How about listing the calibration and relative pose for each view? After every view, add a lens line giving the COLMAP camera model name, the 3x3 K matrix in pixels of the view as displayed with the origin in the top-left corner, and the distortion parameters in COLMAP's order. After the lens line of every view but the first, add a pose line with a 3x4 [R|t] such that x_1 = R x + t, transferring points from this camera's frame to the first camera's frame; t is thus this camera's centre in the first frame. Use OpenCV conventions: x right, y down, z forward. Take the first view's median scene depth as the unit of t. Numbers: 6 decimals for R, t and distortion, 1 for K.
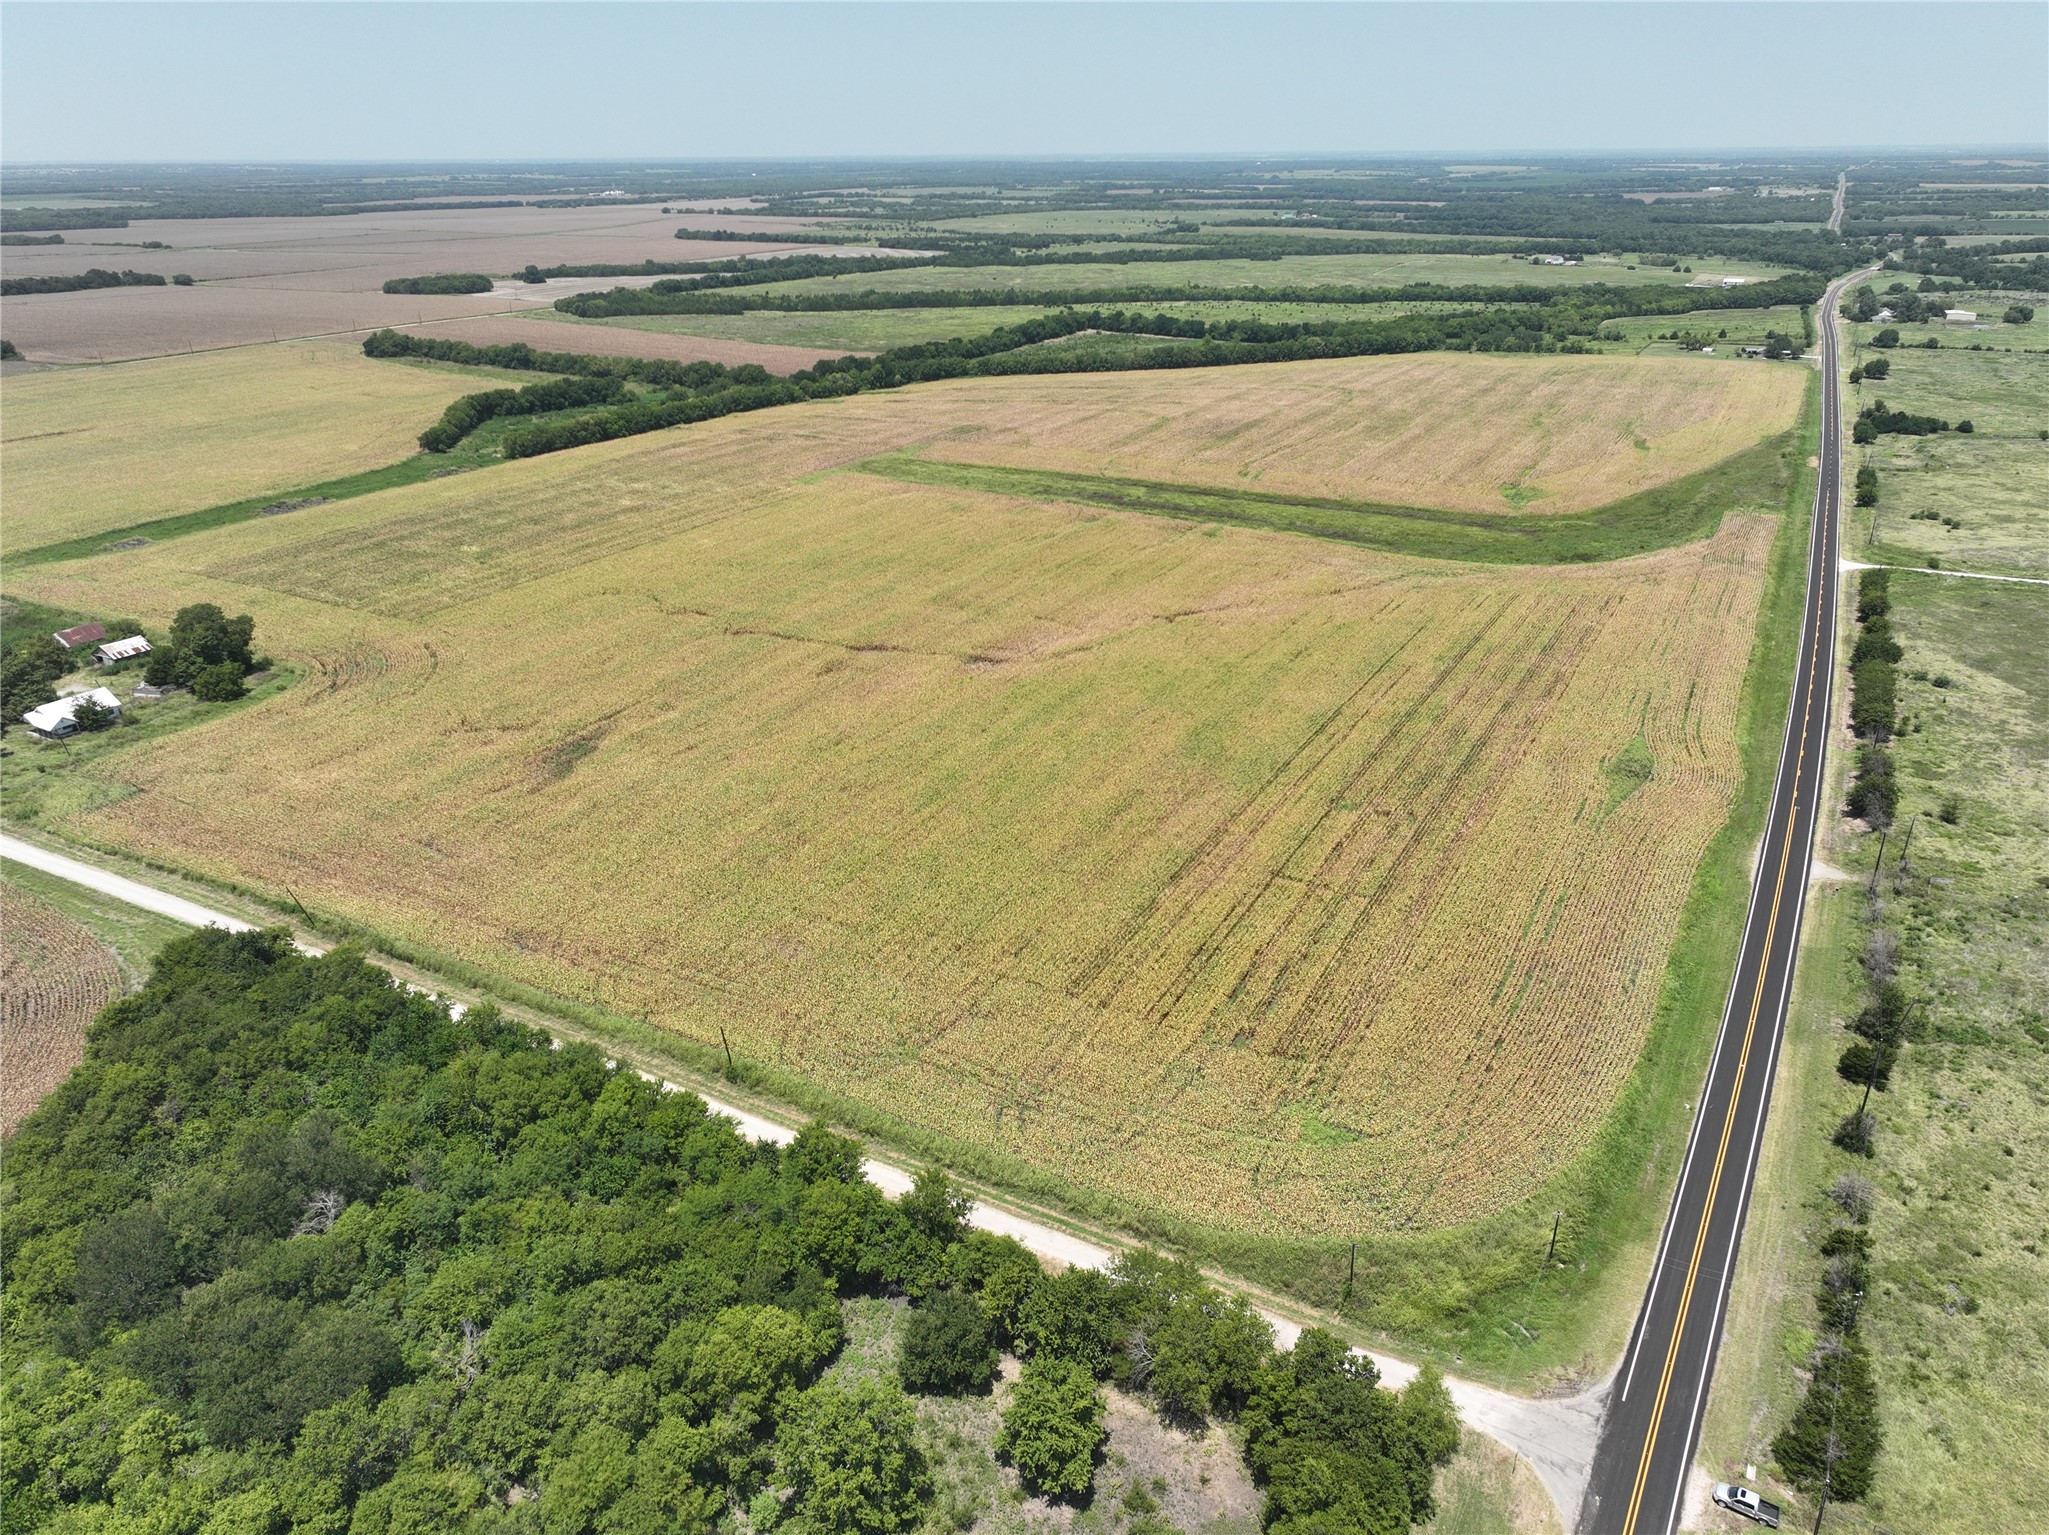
lens RADIAL K [[1447.3, 0, 1026.9], [0, 1447.3, 767.9], [0, 0, 1]] dist [0.001523, 0.012870]
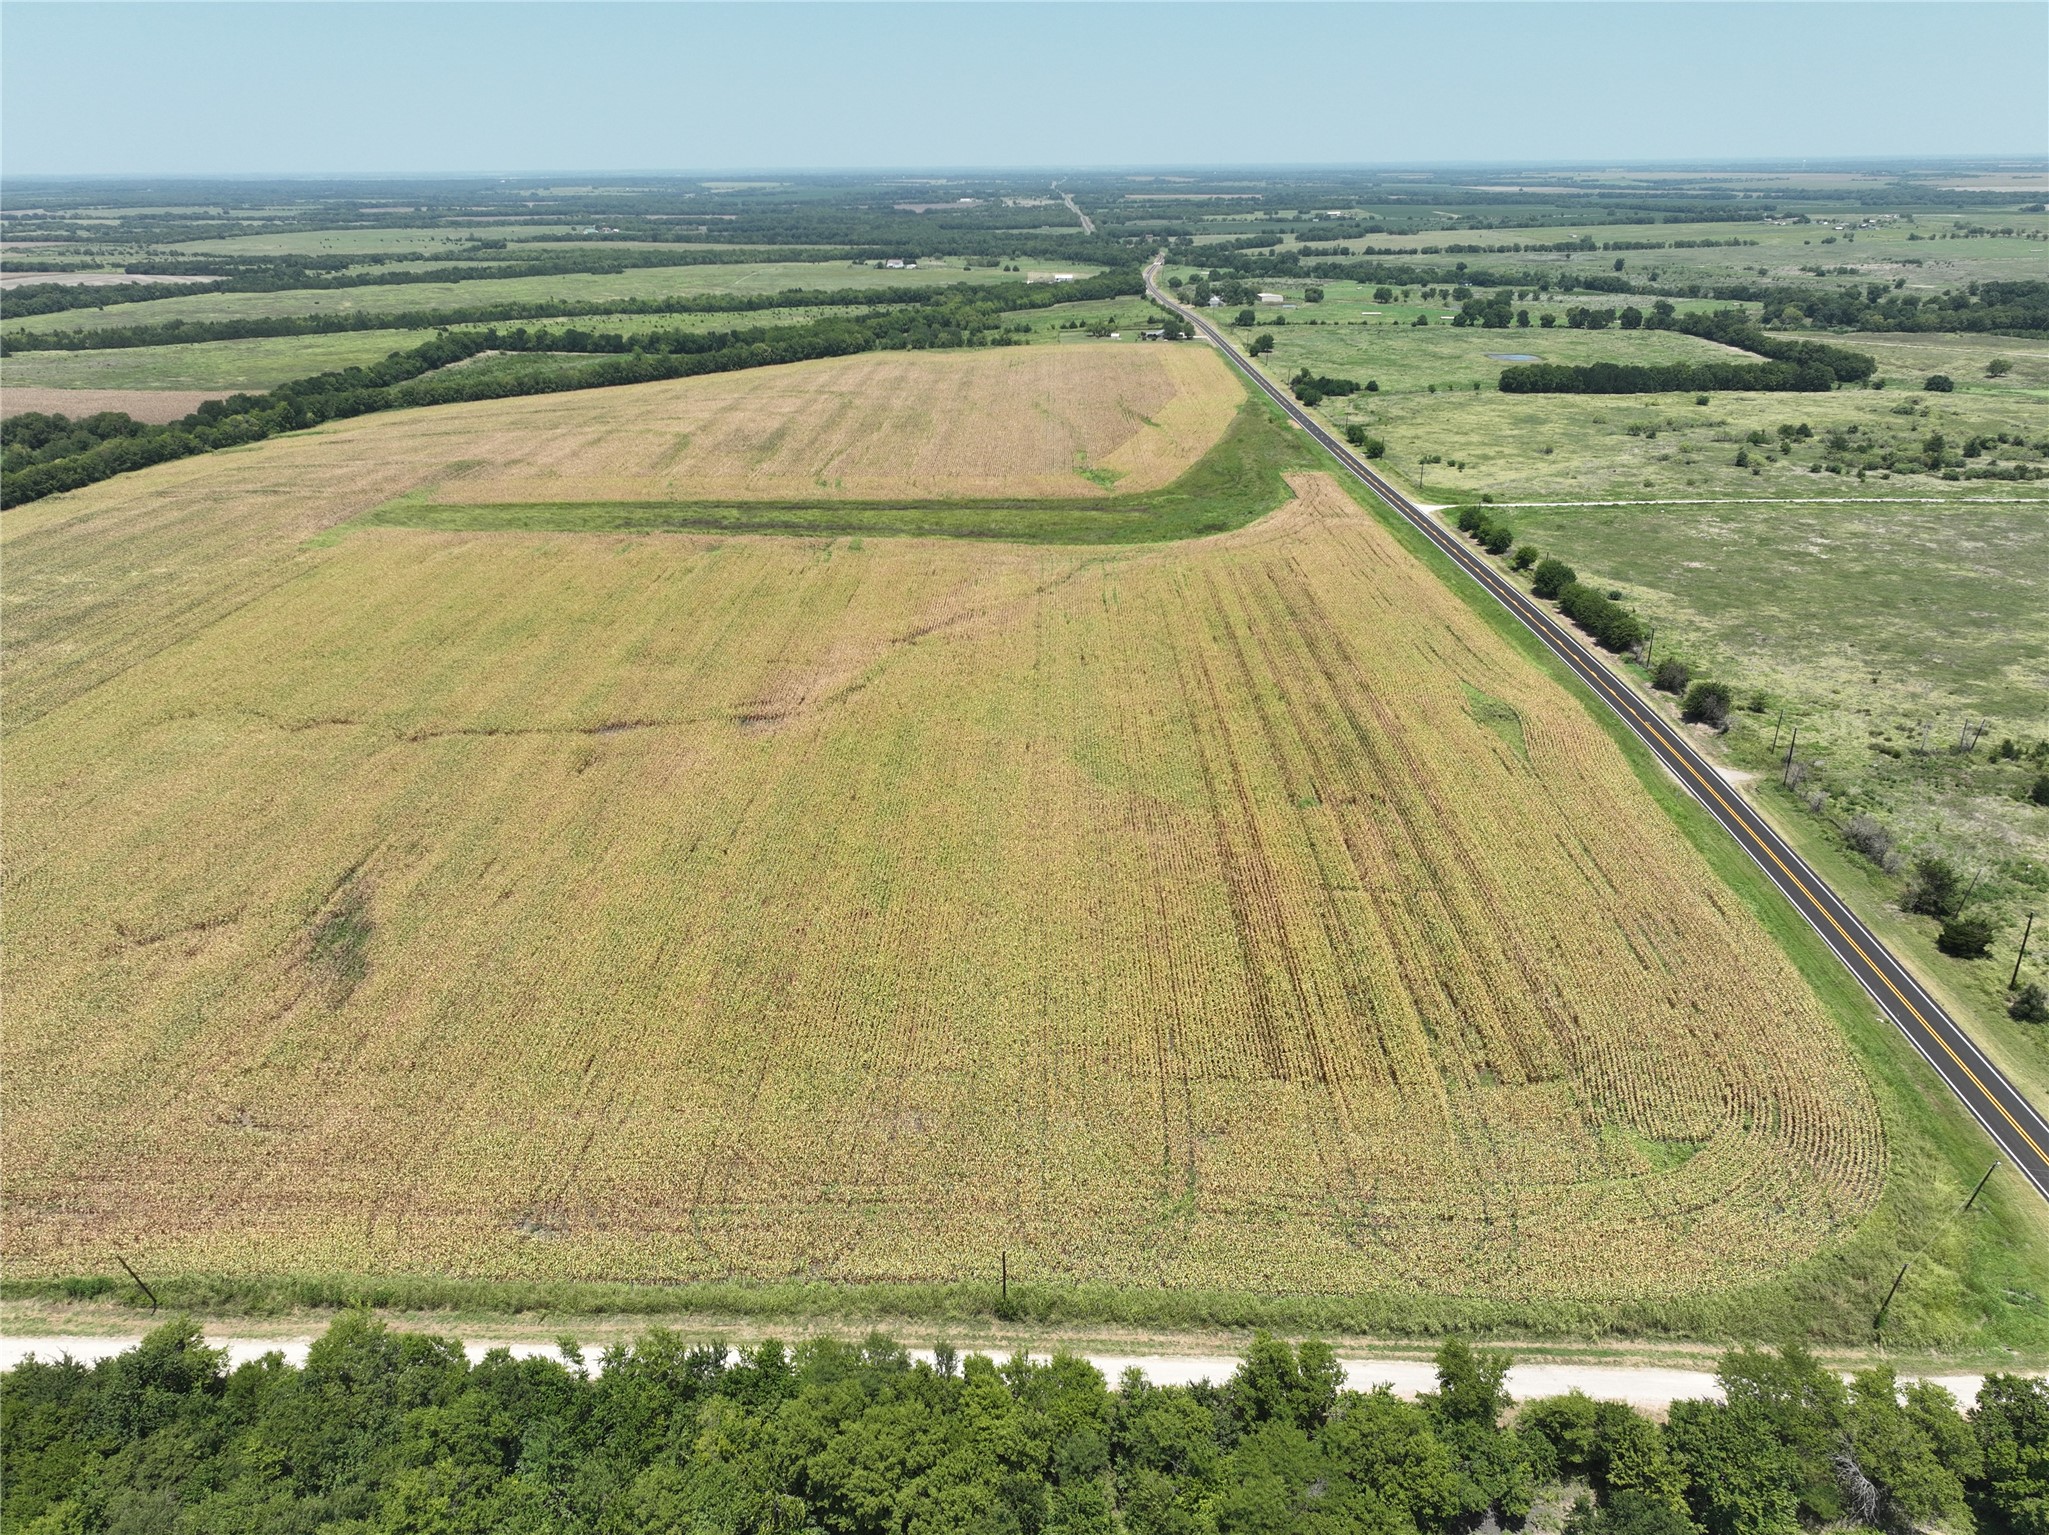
lens RADIAL K [[1447.3, 0, 1026.9], [0, 1447.3, 767.9], [0, 0, 1]] dist [0.001523, 0.012870]
pose [[0.886431, -0.179837, 0.426497, -0.118547], [0.184735, 0.982323, 0.030253, -0.020097], [-0.424398, 0.051971, 0.903983, 0.082766]]
